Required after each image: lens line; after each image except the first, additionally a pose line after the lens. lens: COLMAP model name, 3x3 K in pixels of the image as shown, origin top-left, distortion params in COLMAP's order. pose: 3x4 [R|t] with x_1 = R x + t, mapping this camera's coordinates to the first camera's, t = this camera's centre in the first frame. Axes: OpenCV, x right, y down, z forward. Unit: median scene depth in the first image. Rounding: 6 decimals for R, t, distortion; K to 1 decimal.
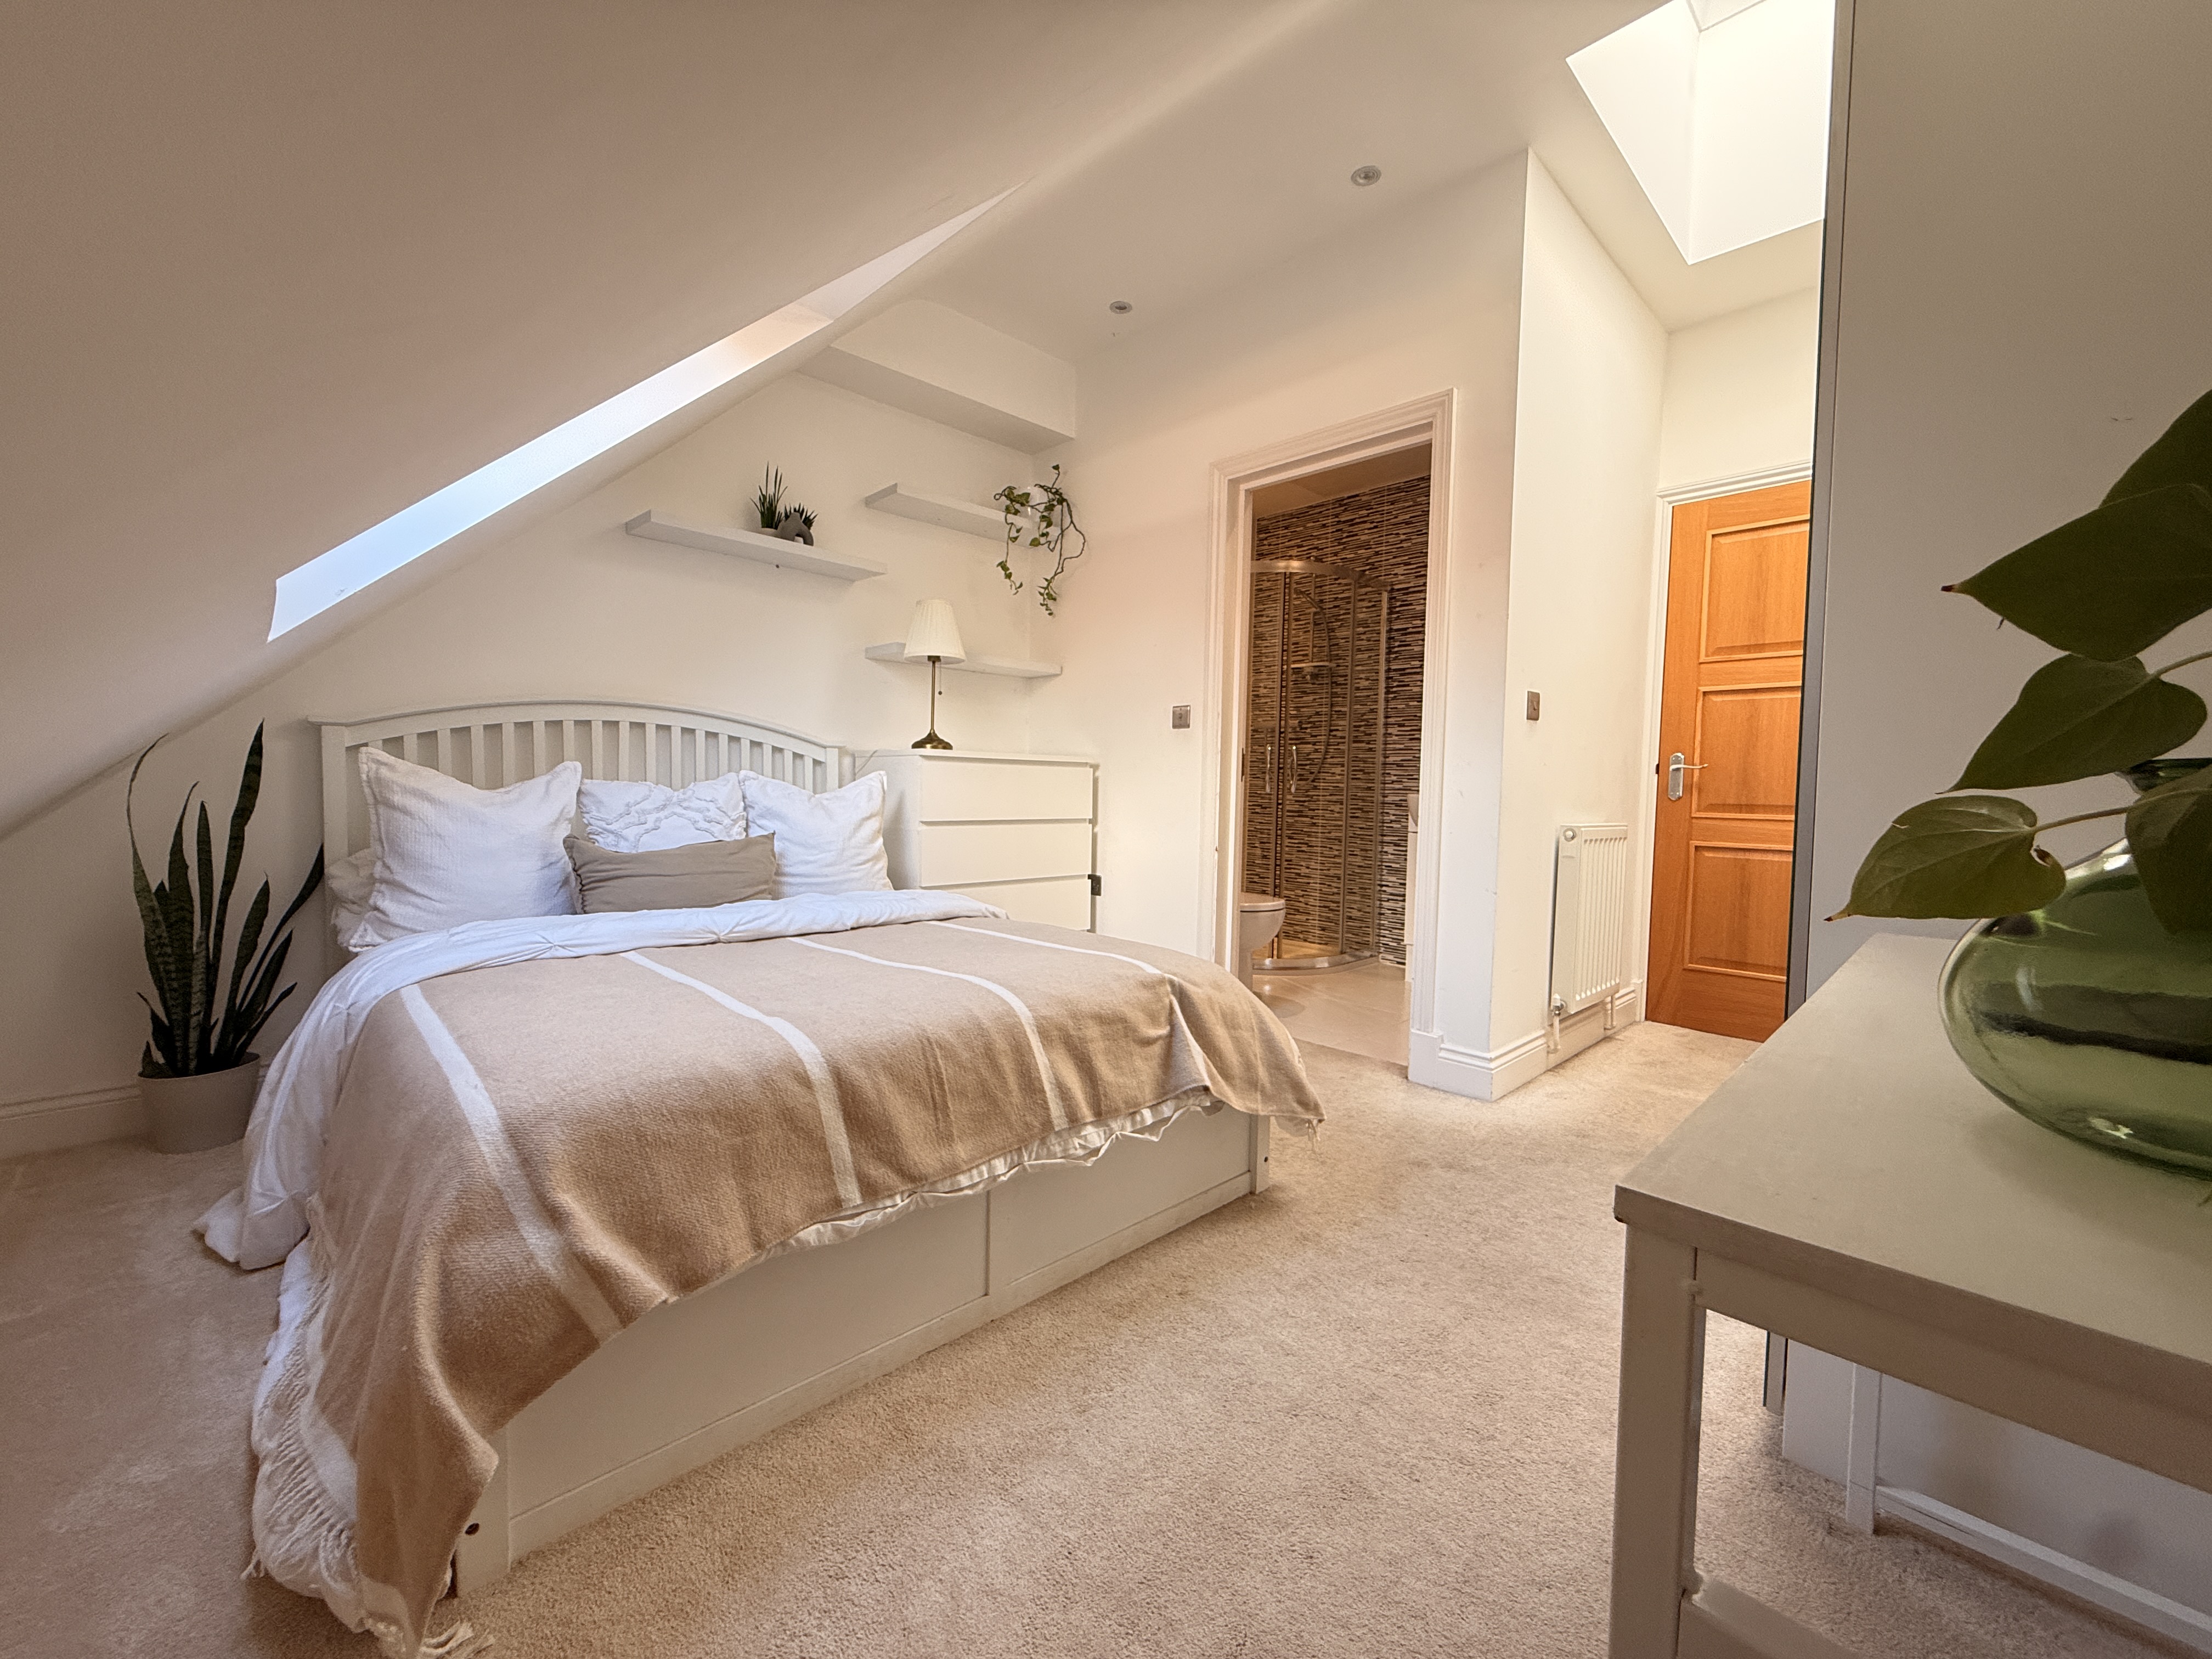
lens RADIAL K [[884.7, 0, 1110.6], [0, 884.7, 834.8], [0, 0, 1]] dist [0.002341, 0.000694]
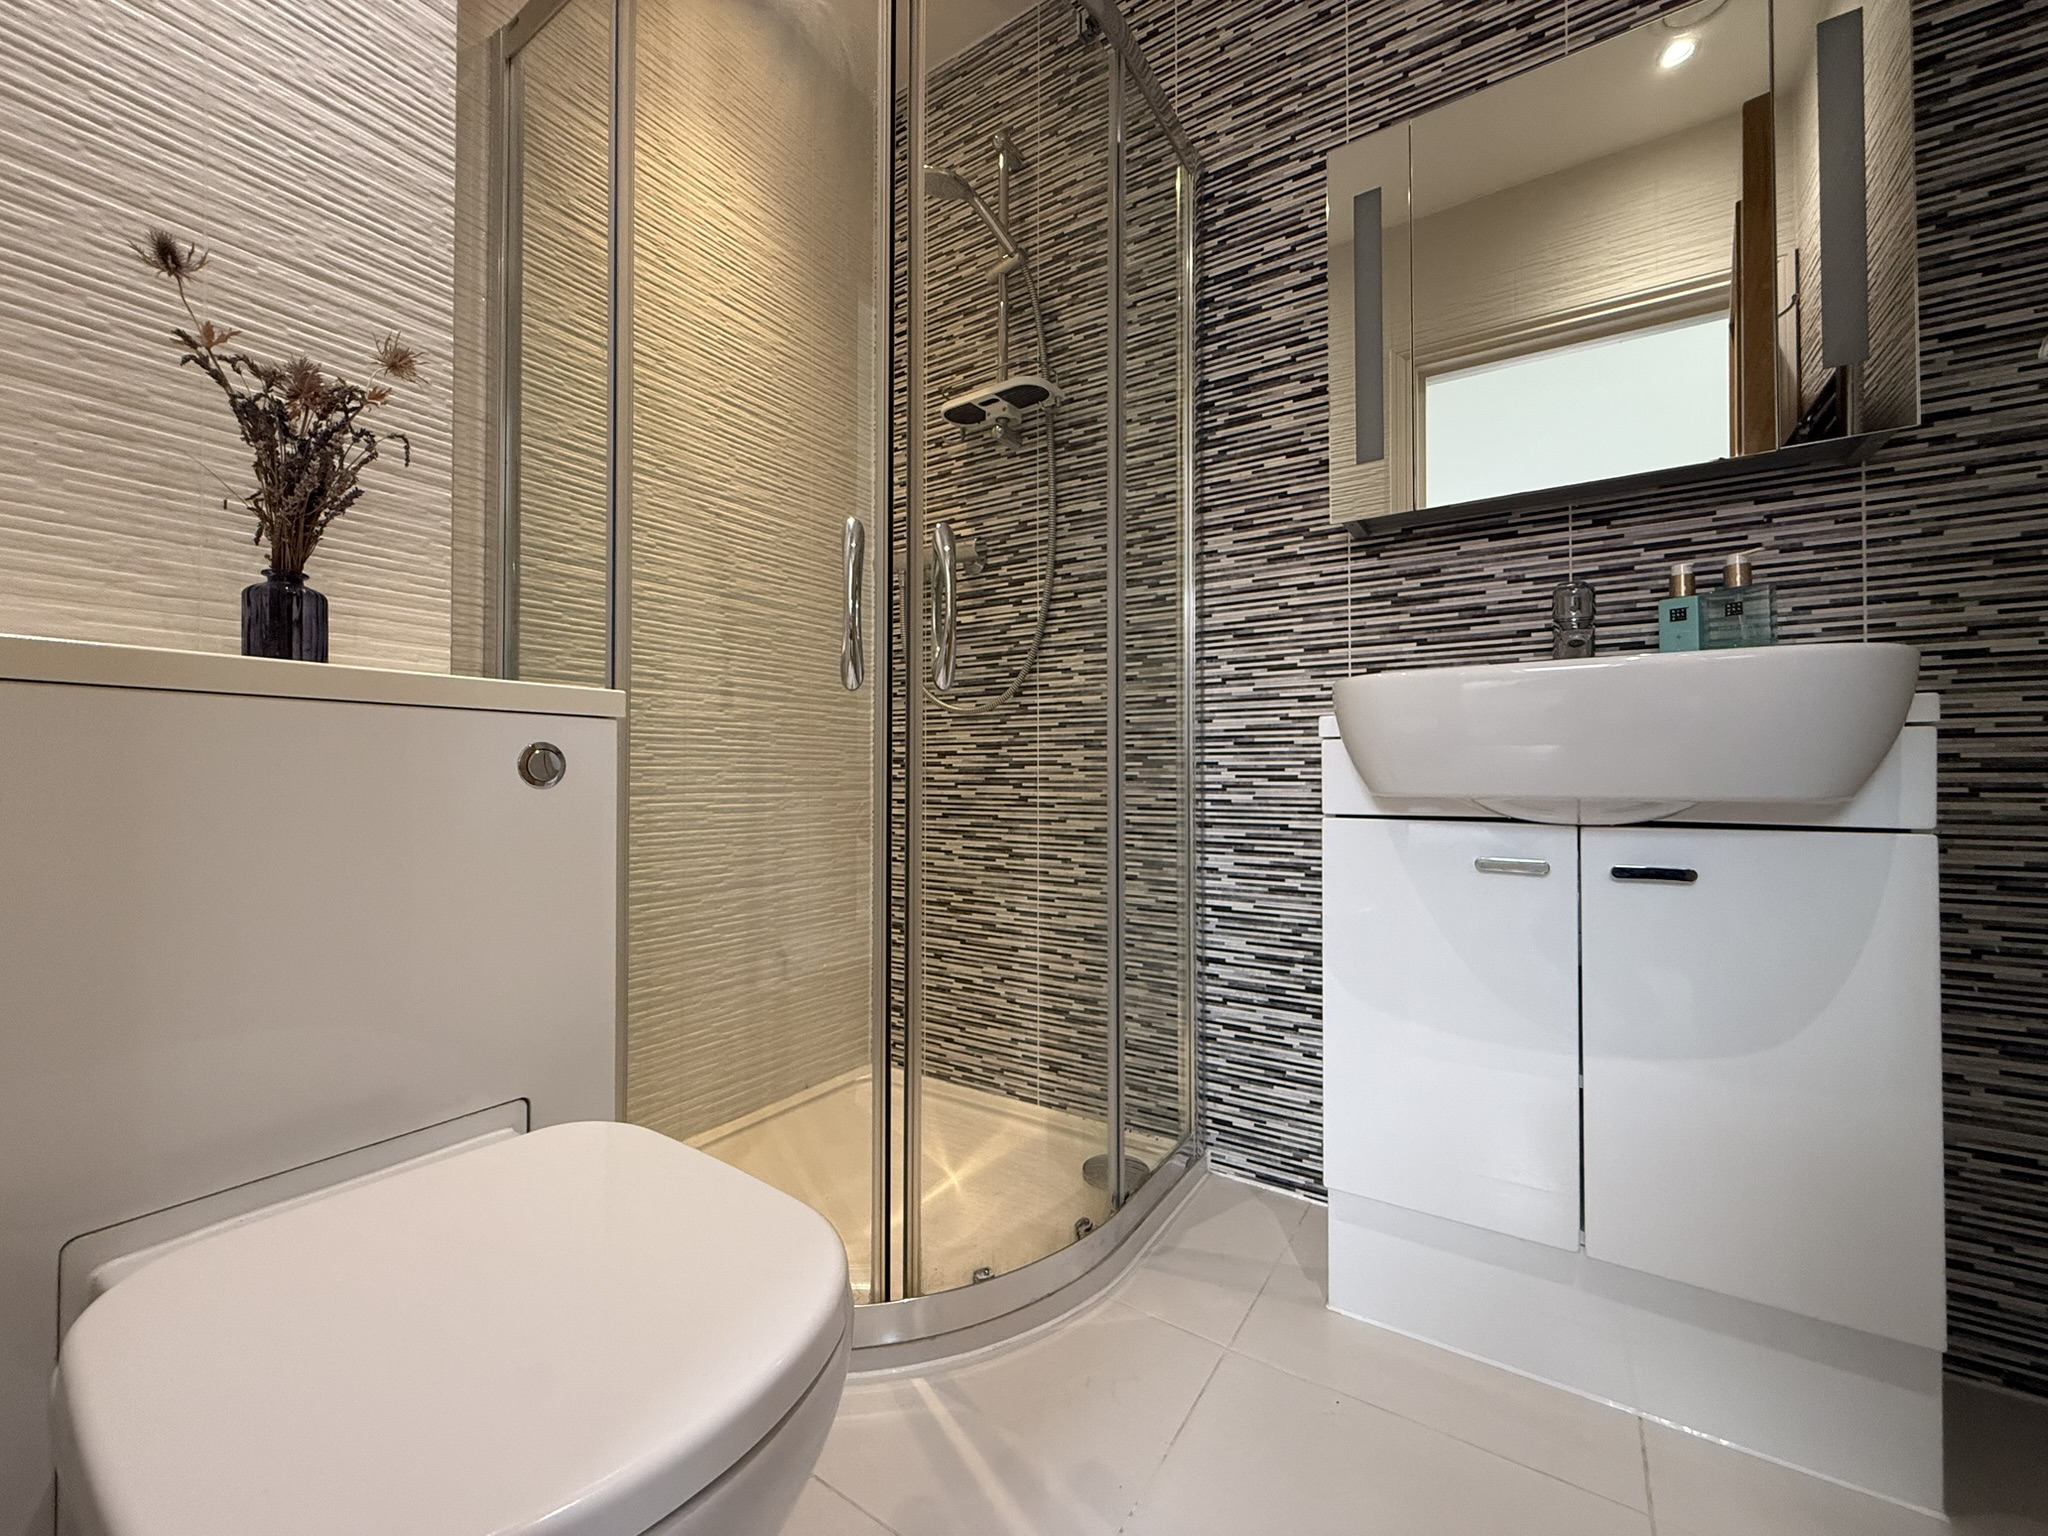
lens RADIAL K [[819.1, 0, 1021.8], [0, 819.1, 768.1], [0, 0, 1]] dist [0.002341, 0.000694]
pose [[0.974802, -0.018468, 0.222305, 0.155636], [0.031292, 0.998034, -0.054303, -0.006962], [-0.220865, 0.059891, 0.973464, 0.675359]]
